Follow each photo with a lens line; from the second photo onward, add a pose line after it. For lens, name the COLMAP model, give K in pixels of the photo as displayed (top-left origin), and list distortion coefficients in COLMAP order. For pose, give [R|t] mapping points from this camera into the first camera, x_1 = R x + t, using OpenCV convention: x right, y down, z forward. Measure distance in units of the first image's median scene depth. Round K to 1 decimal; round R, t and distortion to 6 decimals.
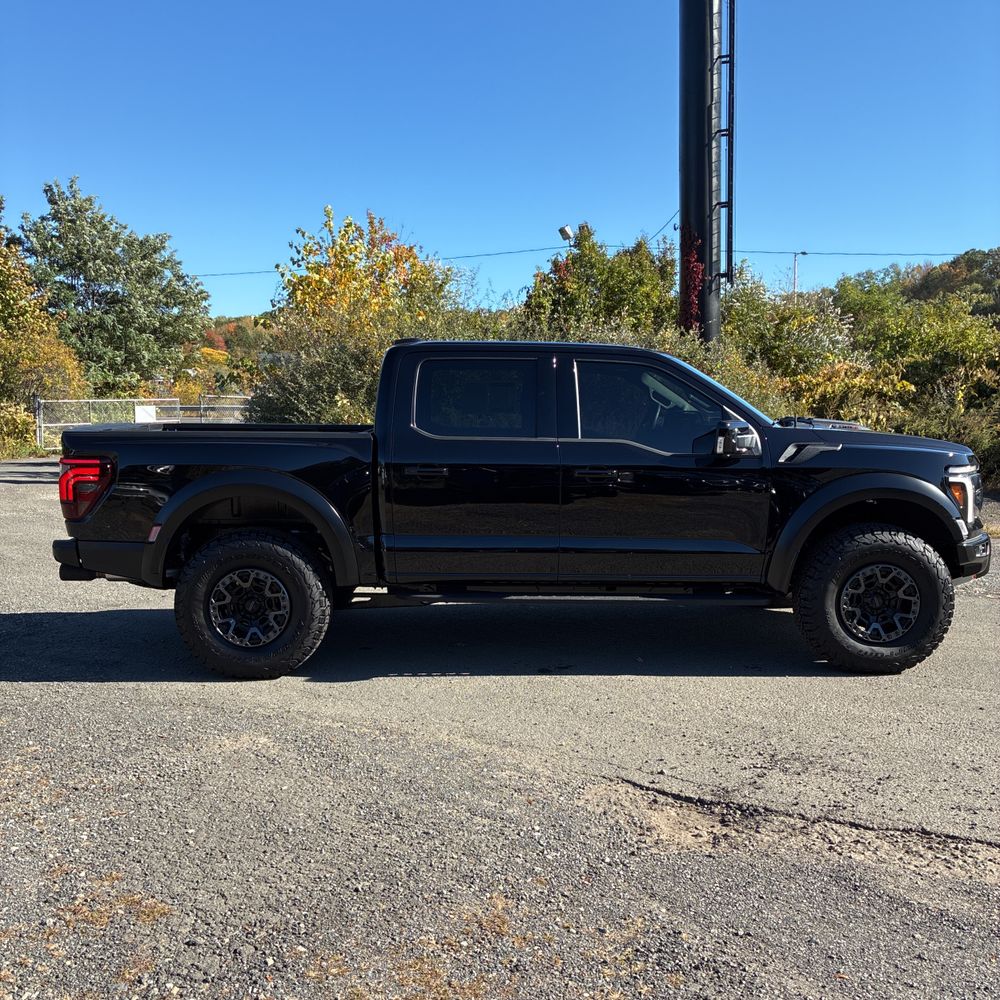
lens RADIAL K [[999.8, 0, 488.1], [0, 999.8, 508.6], [0, 0, 1]] dist [0.026514, 0.000000]
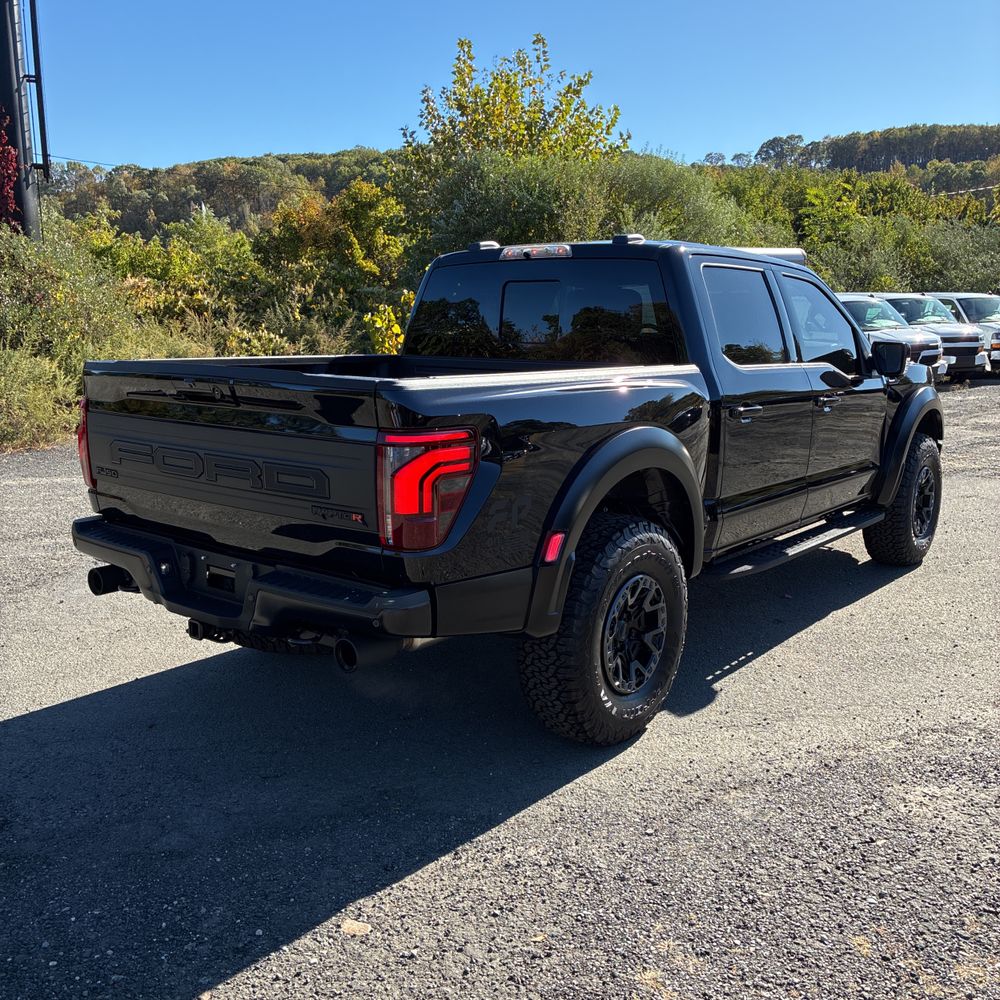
lens RADIAL K [[999.8, 0, 479.9], [0, 999.8, 510.0], [0, 0, 1]] dist [0.026514, 0.000000]
pose [[0.643847, -0.137861, 0.752632, -0.777184], [0.076307, 0.990300, 0.116118, -0.066362], [-0.761340, -0.017332, 0.648122, 0.635271]]
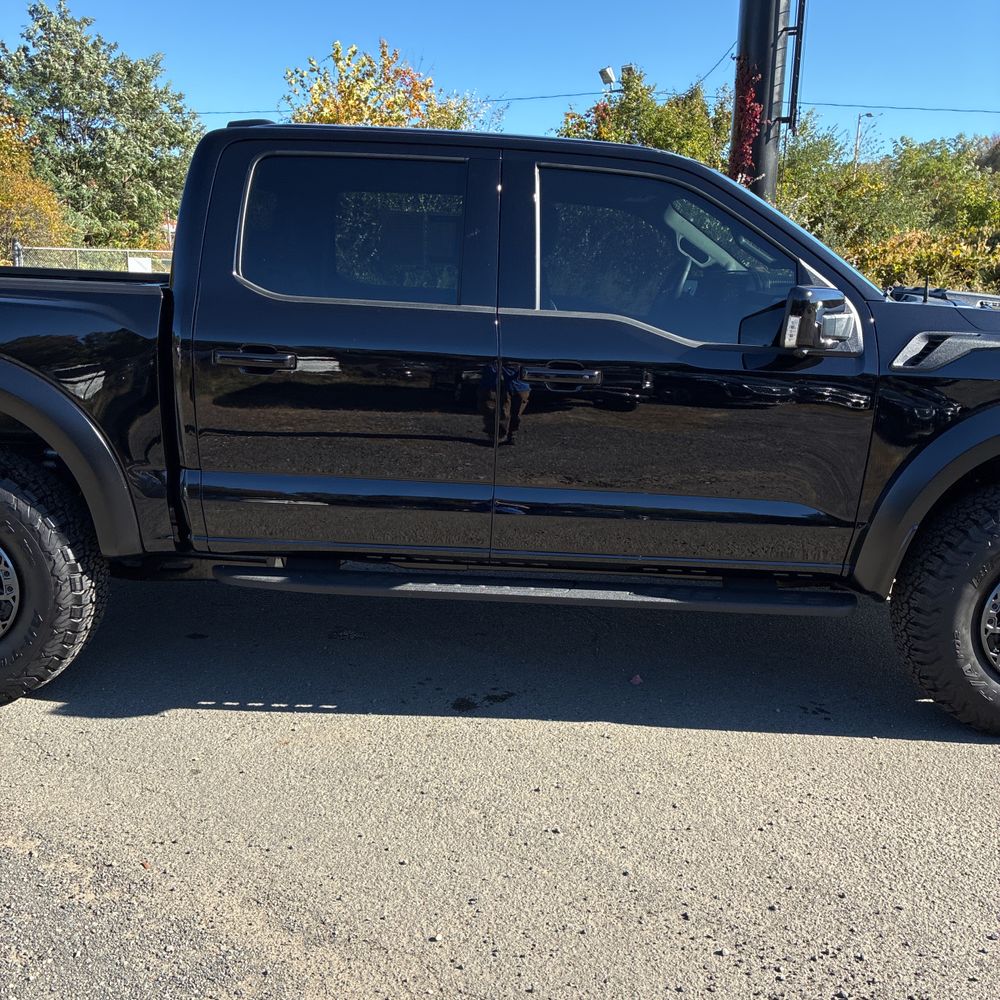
lens RADIAL K [[999.8, 0, 499.4], [0, 999.8, 513.1], [0, 0, 1]] dist [0.026514, 0.000000]
pose [[0.999070, 0.039893, -0.016361, 0.083617], [-0.037384, 0.990497, 0.132356, -0.030864], [0.021485, -0.131622, 0.991067, 0.430016]]
